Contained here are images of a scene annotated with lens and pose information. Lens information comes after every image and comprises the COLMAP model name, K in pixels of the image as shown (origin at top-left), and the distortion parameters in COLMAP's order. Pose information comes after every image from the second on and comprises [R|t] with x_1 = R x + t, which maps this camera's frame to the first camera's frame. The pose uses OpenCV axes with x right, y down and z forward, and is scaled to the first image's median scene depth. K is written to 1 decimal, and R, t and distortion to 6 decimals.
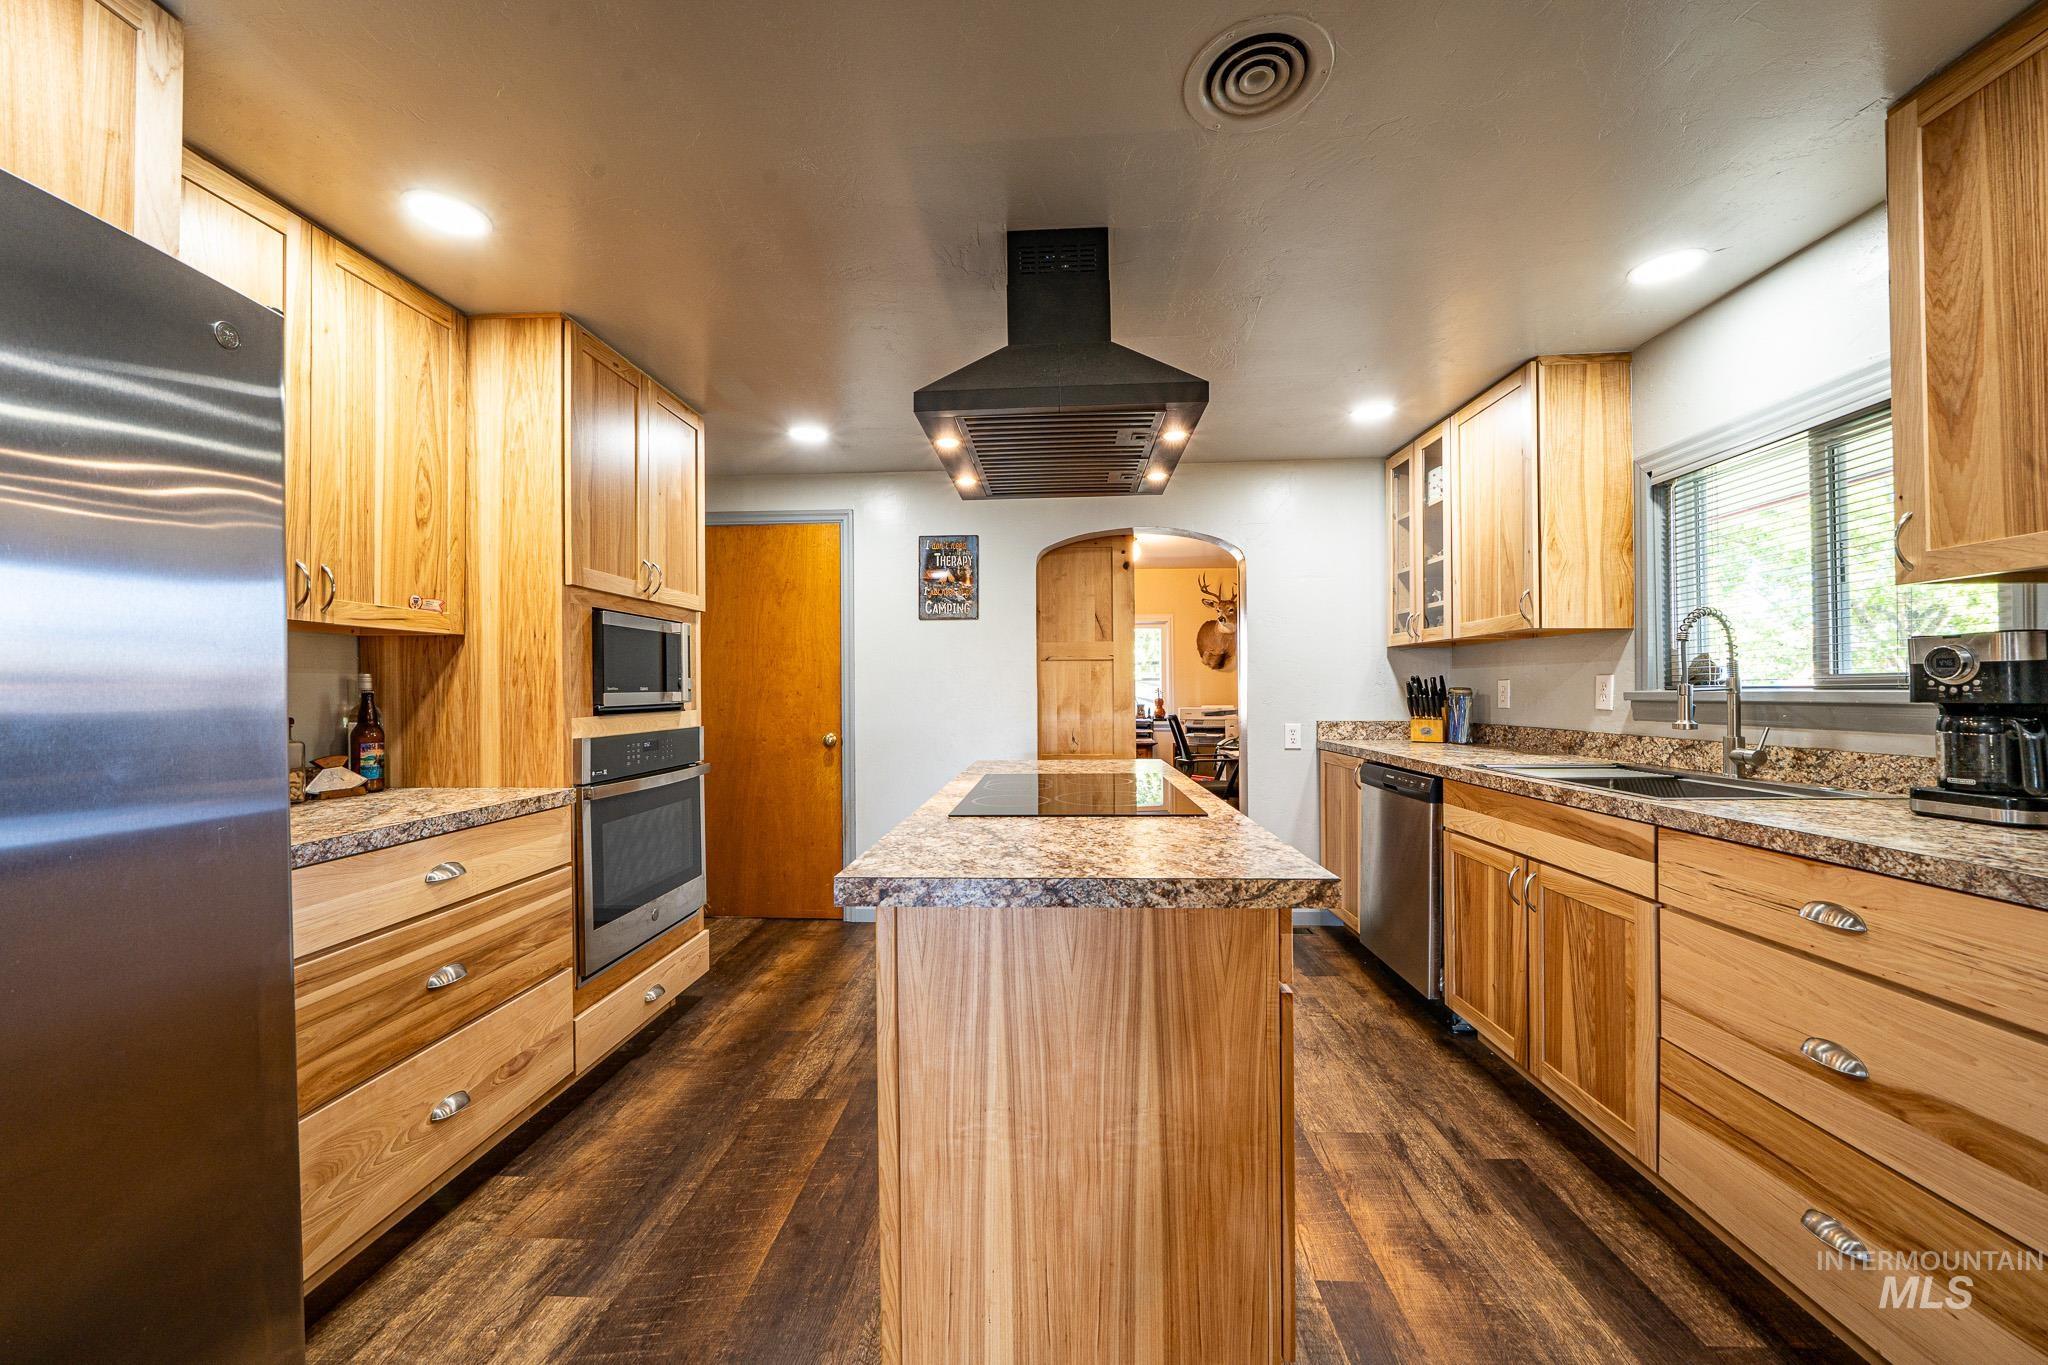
lens RADIAL K [[762.5, 0, 1016.6], [0, 762.5, 686.8], [0, 0, 1]] dist [-0.016810, 0.002313]
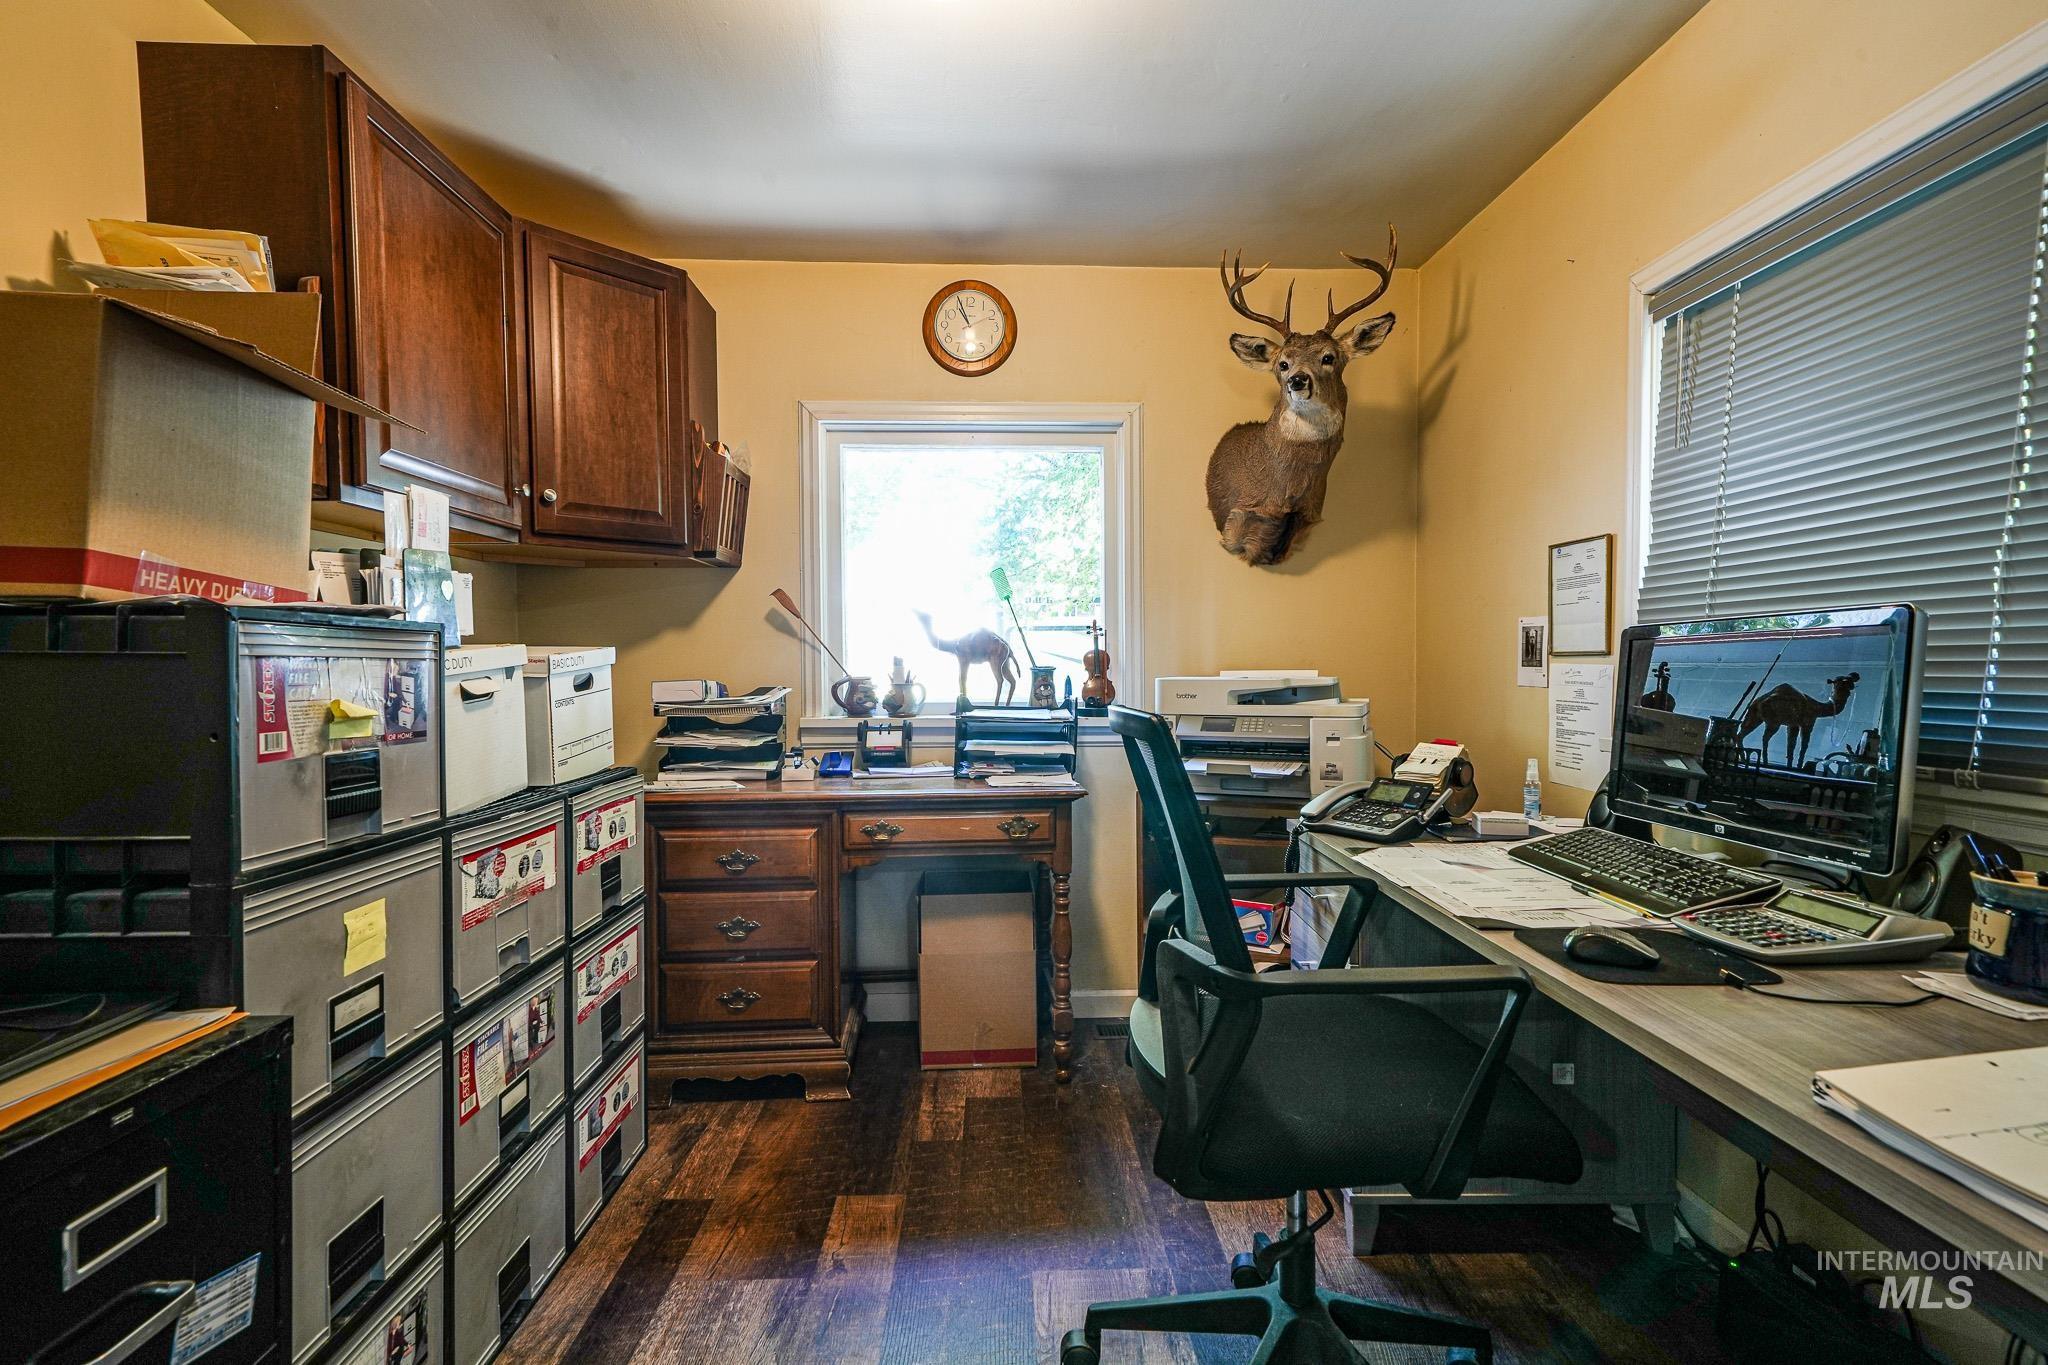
lens RADIAL K [[936.9, 0, 1024.0], [0, 936.9, 682.5], [0, 0, 1]] dist [0.013107, -0.000273]
pose [[0.995827, -0.000675, 0.091254, 0.398148], [-0.002263, 0.999482, 0.032090, 0.056954], [-0.091229, -0.032163, 0.995310, 1.998306]]
